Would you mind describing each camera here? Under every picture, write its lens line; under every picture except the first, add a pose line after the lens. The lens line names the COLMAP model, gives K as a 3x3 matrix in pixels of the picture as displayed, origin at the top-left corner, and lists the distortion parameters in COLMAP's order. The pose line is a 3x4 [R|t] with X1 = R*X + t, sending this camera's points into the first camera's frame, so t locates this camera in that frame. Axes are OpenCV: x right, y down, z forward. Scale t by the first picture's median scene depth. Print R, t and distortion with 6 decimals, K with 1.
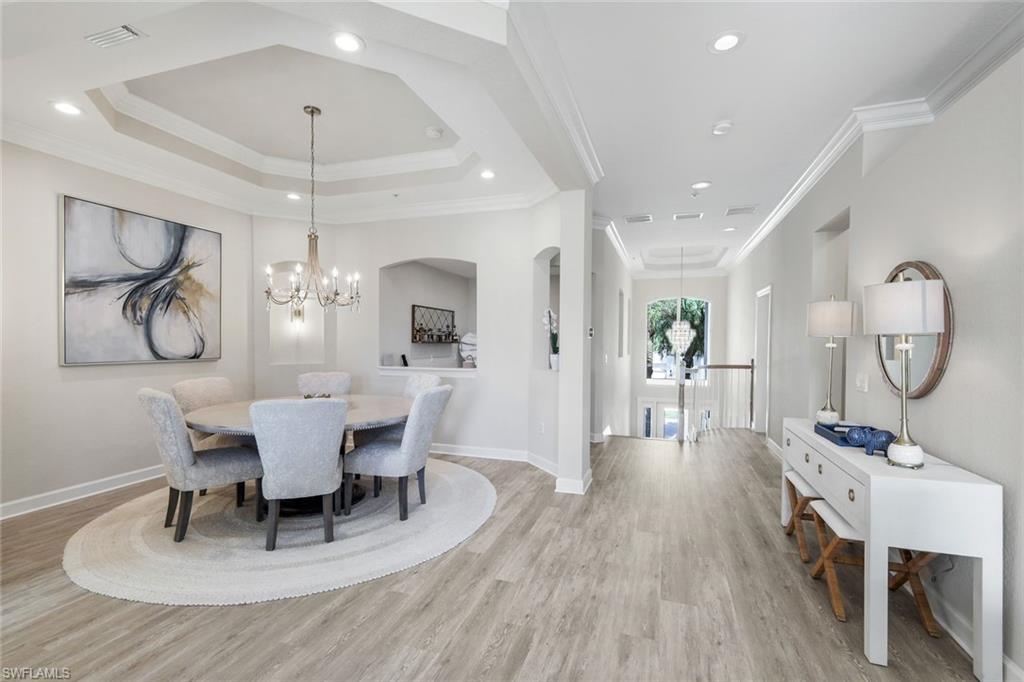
lens RADIAL K [[459.9, 0, 514.5], [0, 459.9, 345.6], [0, 0, 1]] dist [0.012063, 0.000273]
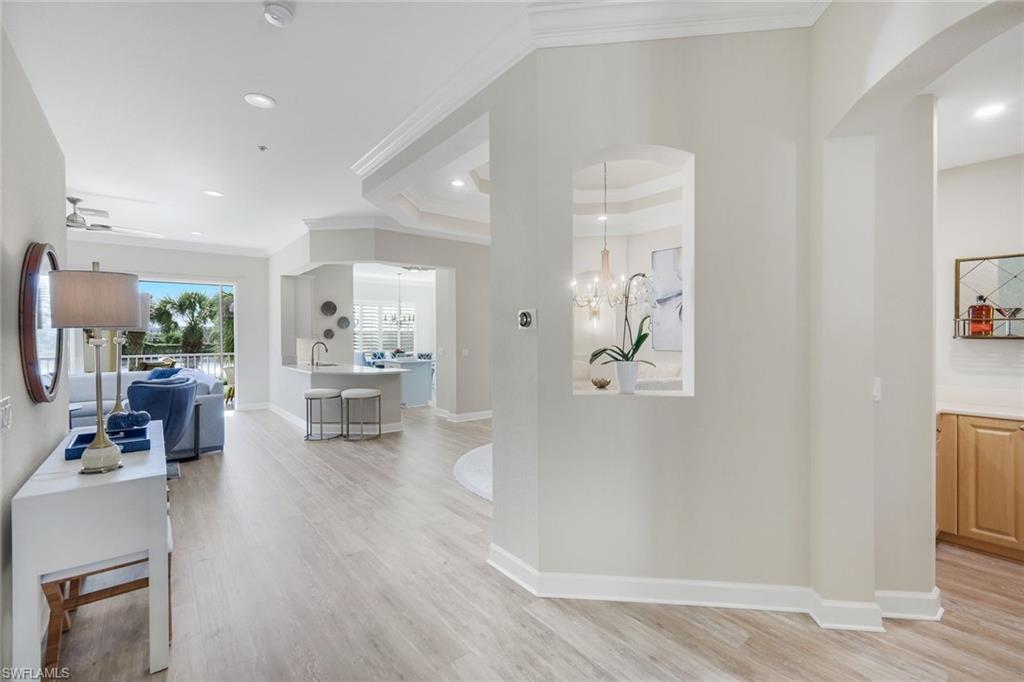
lens RADIAL K [[447.6, 0, 514.1], [0, 447.6, 341.7], [0, 0, 1]] dist [0.000272, -0.000393]
pose [[-0.540963, 0.011356, -0.840970, 0.654271], [-0.006993, 0.999814, 0.017999, -0.010605], [0.841018, 0.015618, -0.540782, 1.336353]]
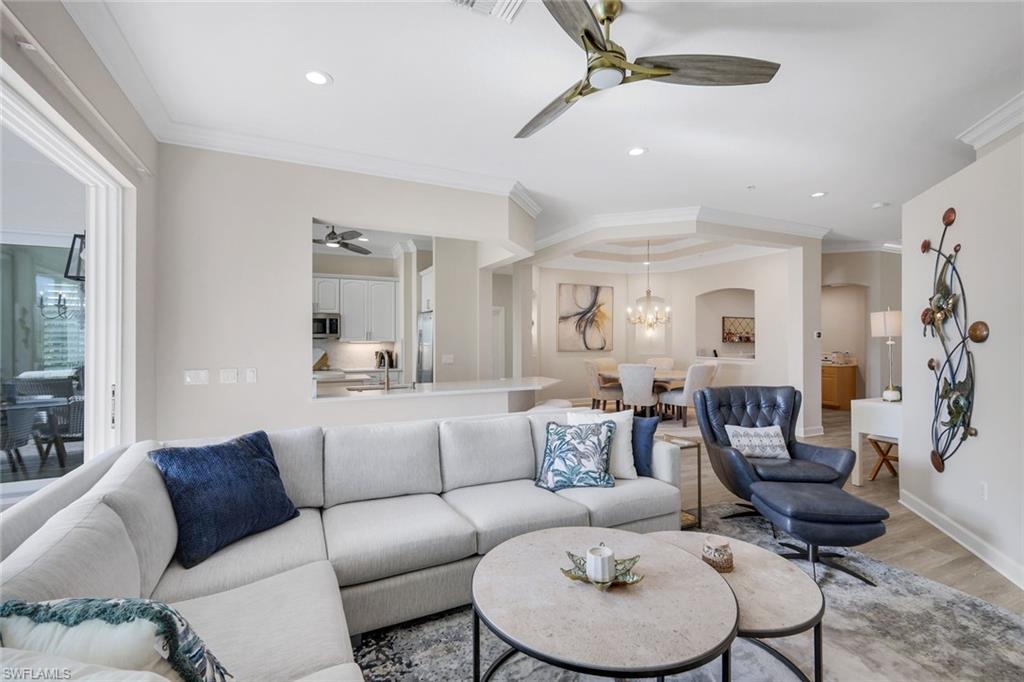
lens RADIAL K [[454.5, 0, 515.7], [0, 454.5, 338.9], [0, 0, 1]] dist [0.000516, -0.000012]
pose [[0.697439, -0.005785, -0.716621, 0.557694], [-0.005369, 0.999897, -0.013296, 0.010323], [0.716624, 0.013121, 0.697336, -0.777634]]
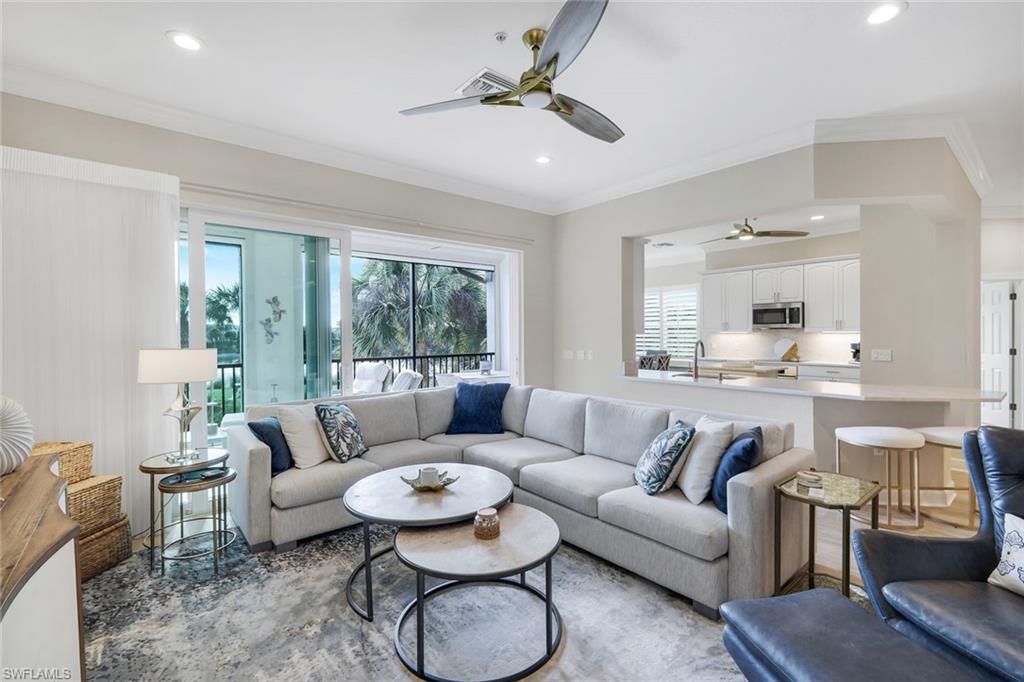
lens RADIAL K [[447.6, 0, 514.1], [0, 447.6, 341.7], [0, 0, 1]] dist [0.000272, -0.000393]
pose [[-0.519454, 0.017906, -0.854311, 0.768167], [-0.004670, 0.999706, 0.023793, 0.003205], [0.854486, 0.016349, -0.519217, -0.068531]]
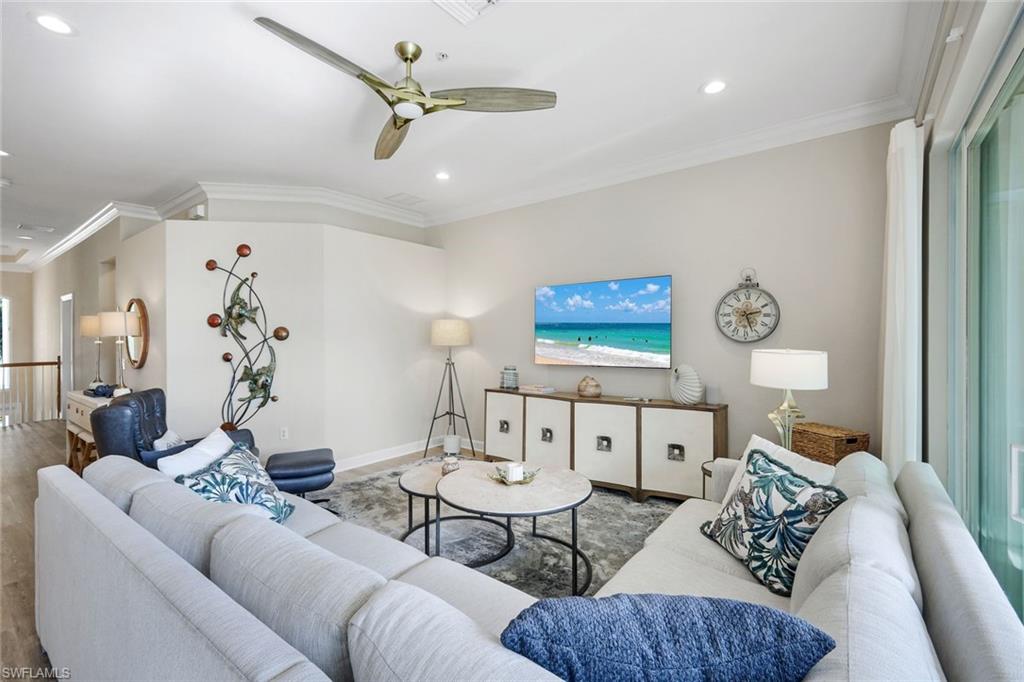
lens RADIAL K [[447.6, 0, 514.1], [0, 447.6, 341.7], [0, 0, 1]] dist [0.000272, -0.000393]
pose [[0.328829, -0.012242, 0.944310, -0.240983], [0.015369, 0.999853, 0.007611, 0.006592], [-0.944264, 0.012010, 0.328969, -0.667025]]
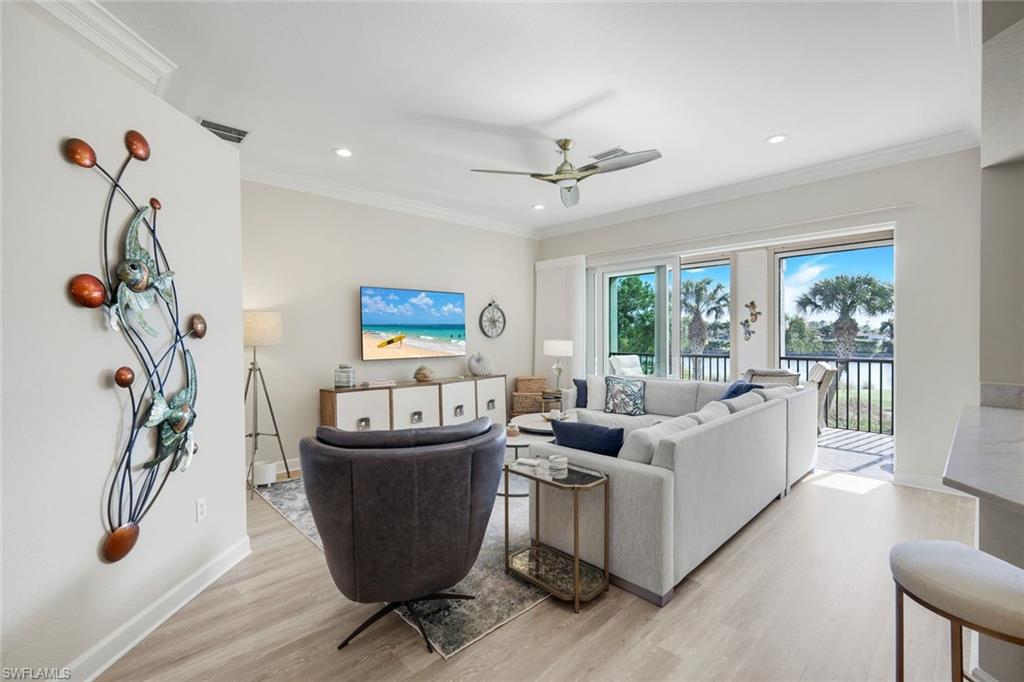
lens RADIAL K [[447.6, 0, 514.1], [0, 447.6, 341.7], [0, 0, 1]] dist [0.000272, -0.000393]
pose [[-0.885480, -0.003641, 0.464663, -0.053061], [0.010014, 0.999588, 0.026916, -0.003784], [-0.464569, 0.028487, -0.885079, 0.484669]]
